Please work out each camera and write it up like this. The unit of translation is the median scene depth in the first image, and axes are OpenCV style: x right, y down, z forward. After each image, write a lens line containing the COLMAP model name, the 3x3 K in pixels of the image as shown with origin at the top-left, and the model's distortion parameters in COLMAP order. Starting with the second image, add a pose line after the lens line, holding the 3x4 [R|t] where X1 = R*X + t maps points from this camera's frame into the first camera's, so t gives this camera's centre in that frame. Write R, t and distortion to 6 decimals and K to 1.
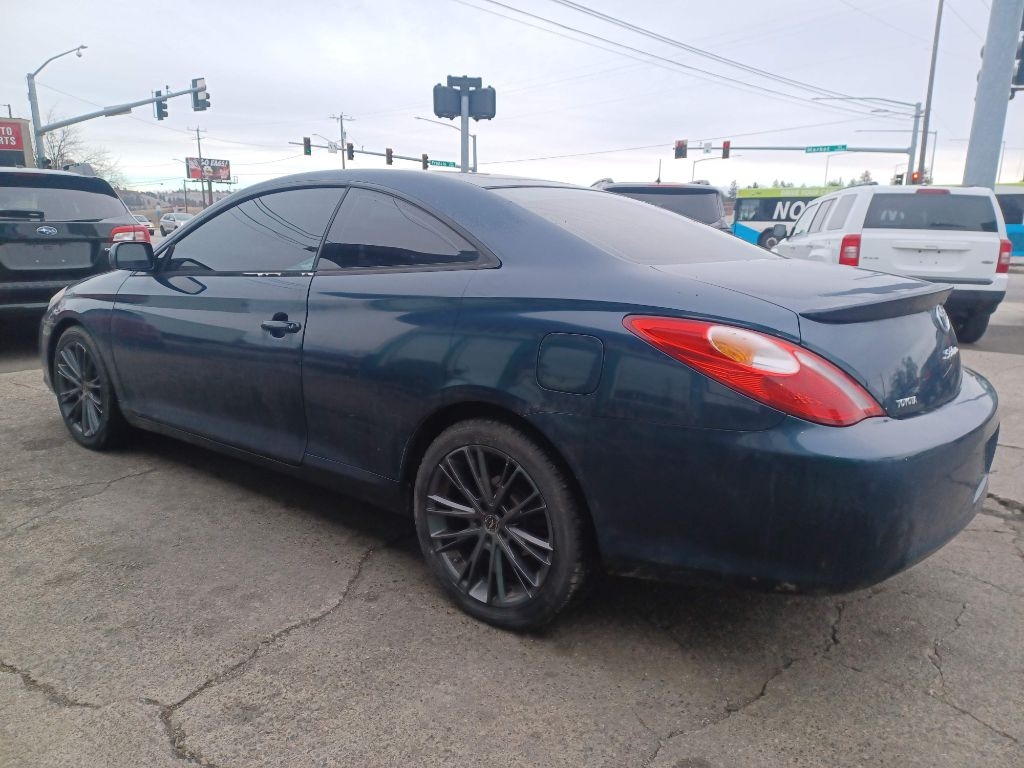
lens RADIAL K [[745.1, 0, 512.0], [0, 745.1, 384.0], [0, 0, 1]] dist [-0.003338, 0.042821]
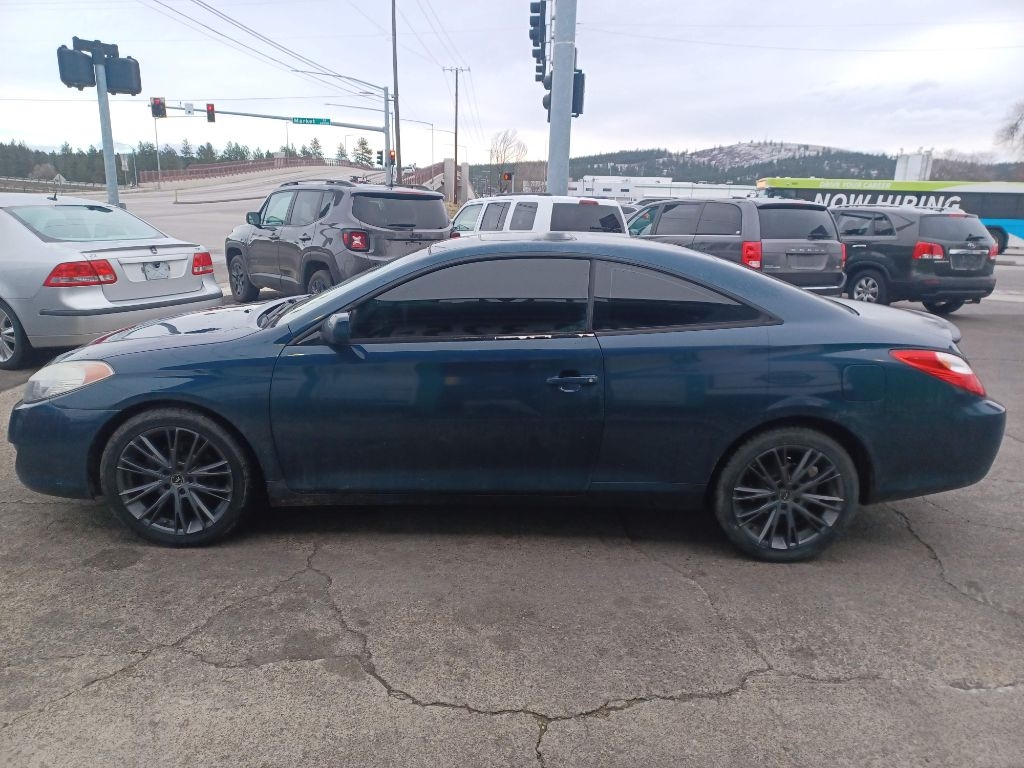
lens RADIAL K [[741.4, 0, 510.3], [0, 741.4, 386.3], [0, 0, 1]] dist [0.034100, -0.003177]
pose [[0.776537, -0.144311, 0.613323, -0.280368], [0.113102, 0.989532, 0.089630, -0.047200], [-0.619838, -0.000233, 0.784730, 0.035303]]
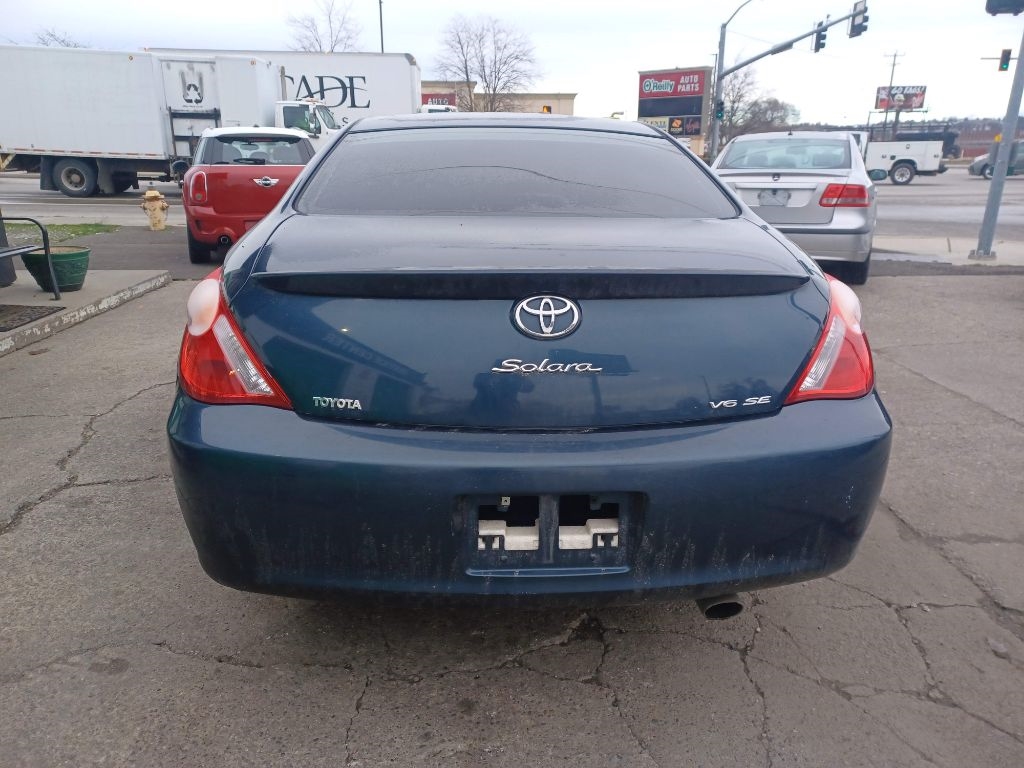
lens RADIAL K [[745.1, 0, 512.0], [0, 745.1, 384.0], [0, 0, 1]] dist [-0.003338, 0.042821]
pose [[0.664761, 0.209571, -0.717059, 0.213125], [-0.150048, 0.977741, 0.146655, -0.024442], [0.731832, 0.010103, 0.681410, 0.104876]]
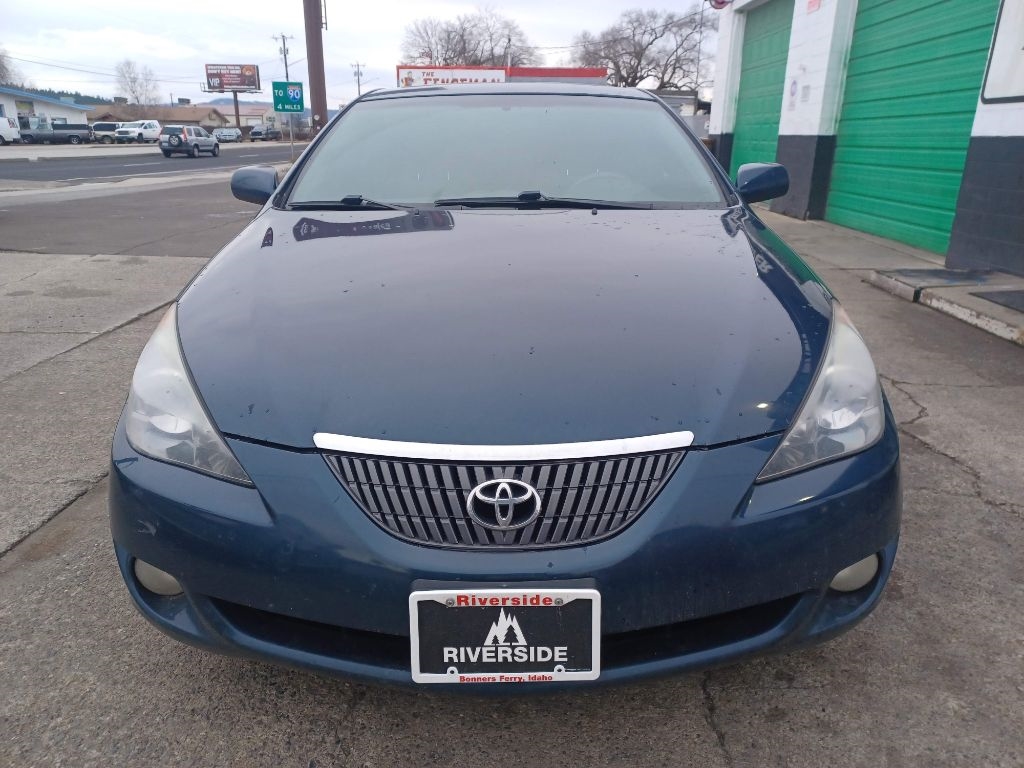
lens RADIAL K [[745.1, 0, 512.0], [0, 745.1, 384.0], [0, 0, 1]] dist [-0.003338, 0.042821]
pose [[-0.617984, -0.268252, 0.739011, -0.303344], [0.149419, 0.882782, 0.445388, -0.115037], [-0.771861, 0.385665, -0.505463, 0.516599]]
